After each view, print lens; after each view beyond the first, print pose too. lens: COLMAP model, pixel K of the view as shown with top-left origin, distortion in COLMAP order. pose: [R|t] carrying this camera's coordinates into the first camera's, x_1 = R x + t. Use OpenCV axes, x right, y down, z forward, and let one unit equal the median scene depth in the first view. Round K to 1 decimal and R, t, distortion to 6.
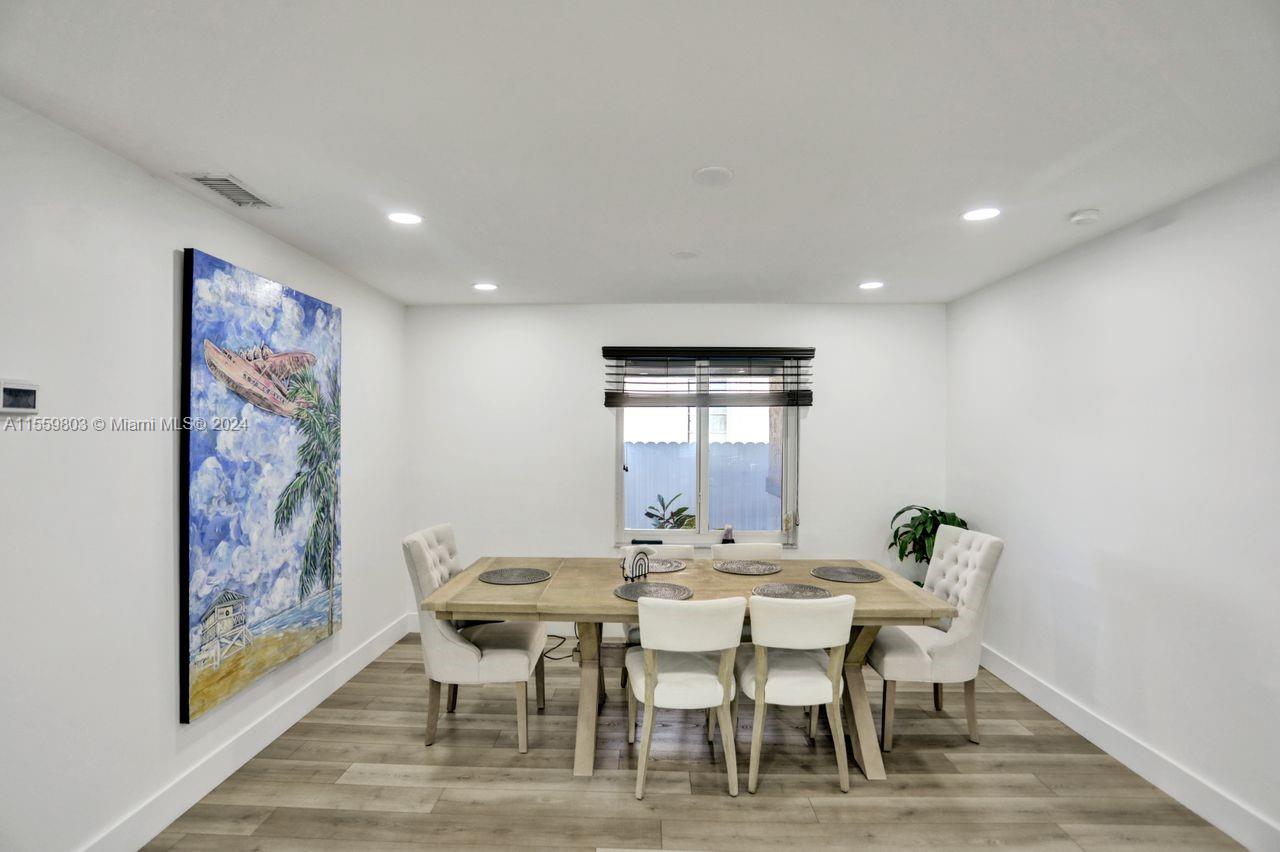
lens RADIAL K [[640.1, 0, 638.1], [0, 640.1, 429.5], [0, 0, 1]] dist [-0.059285, 0.022912]
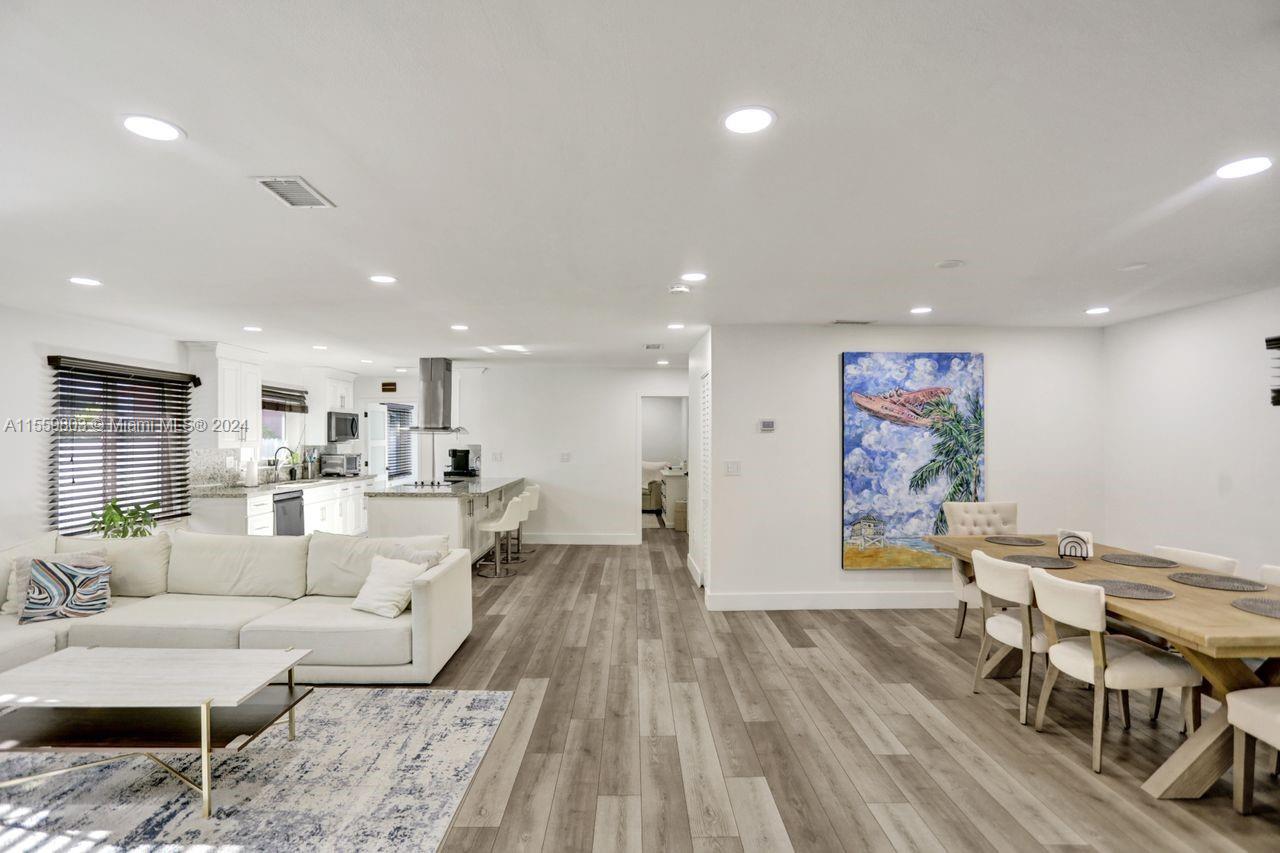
lens RADIAL K [[640.1, 0, 633.0], [0, 640.1, 415.0], [0, 0, 1]] dist [-0.059285, 0.022912]
pose [[0.029762, -0.033439, -0.998998, 1.205968], [0.004863, 0.999433, -0.033308, 0.001244], [0.999545, -0.003867, 0.029908, 0.155995]]
